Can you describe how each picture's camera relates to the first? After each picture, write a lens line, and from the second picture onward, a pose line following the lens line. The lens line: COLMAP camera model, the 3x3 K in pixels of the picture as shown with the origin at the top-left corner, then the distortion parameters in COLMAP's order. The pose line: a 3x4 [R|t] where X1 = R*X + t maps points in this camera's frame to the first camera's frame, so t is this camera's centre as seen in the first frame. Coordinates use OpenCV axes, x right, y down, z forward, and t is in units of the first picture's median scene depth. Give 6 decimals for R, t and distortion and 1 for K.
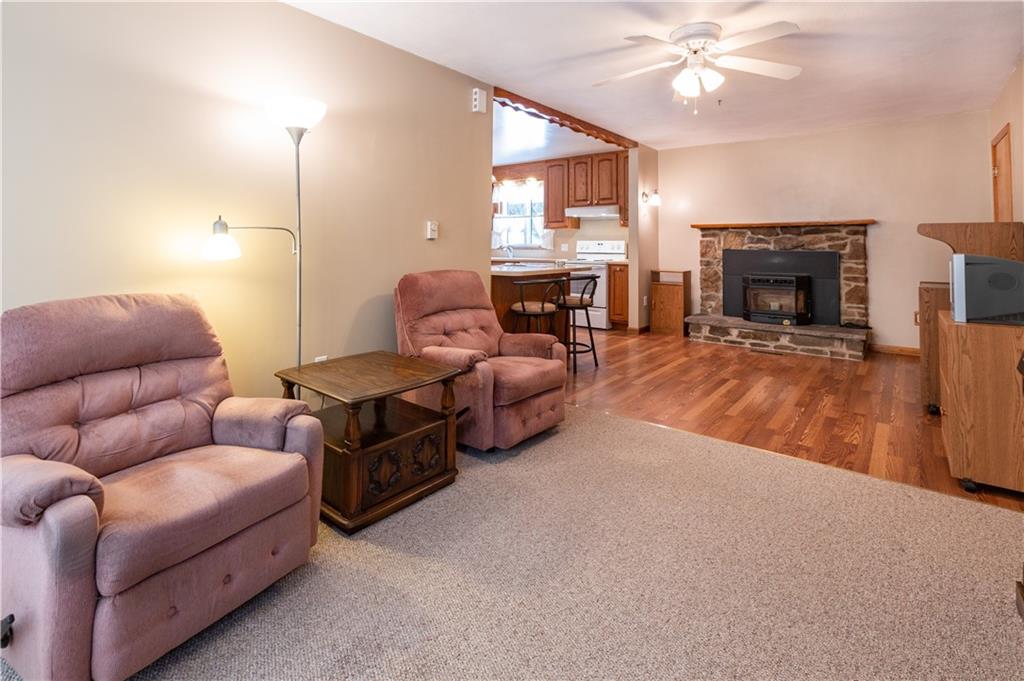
lens RADIAL K [[483.3, 0, 511.8], [0, 483.3, 228.8], [0, 0, 1]] dist [-0.000819, -0.000145]
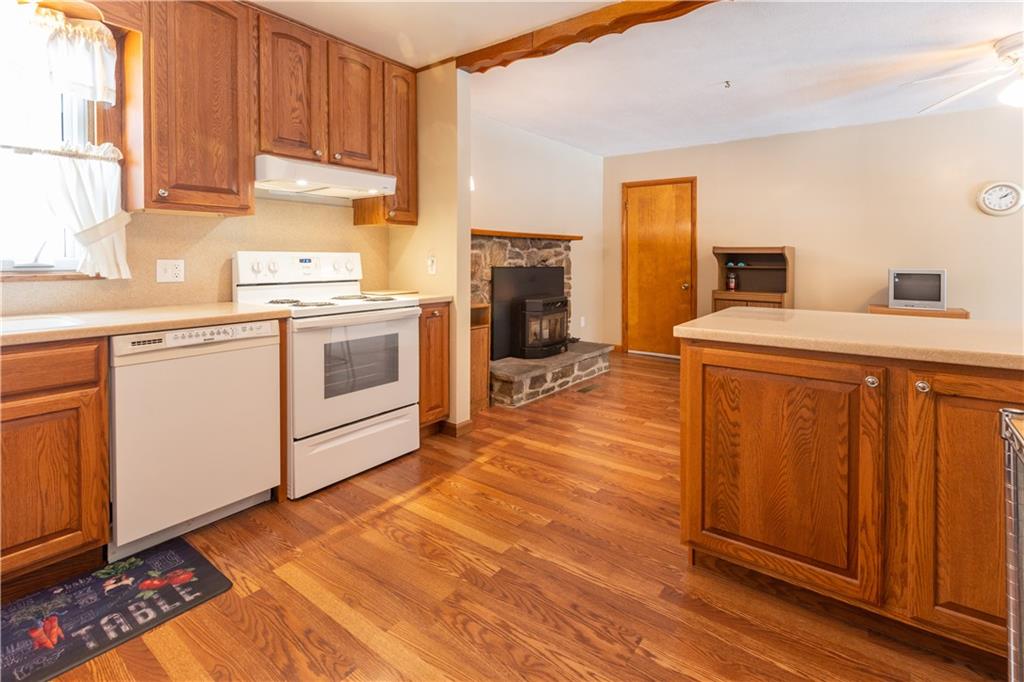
lens RADIAL K [[502.3, 0, 514.1], [0, 502.3, 261.5], [0, 0, 1]] dist [-0.002222, -0.000570]
pose [[-0.034806, -0.007535, 0.999366, -0.278220], [-0.033529, 0.999417, 0.006367, 0.027821], [-0.998831, -0.033286, -0.035038, 0.953025]]
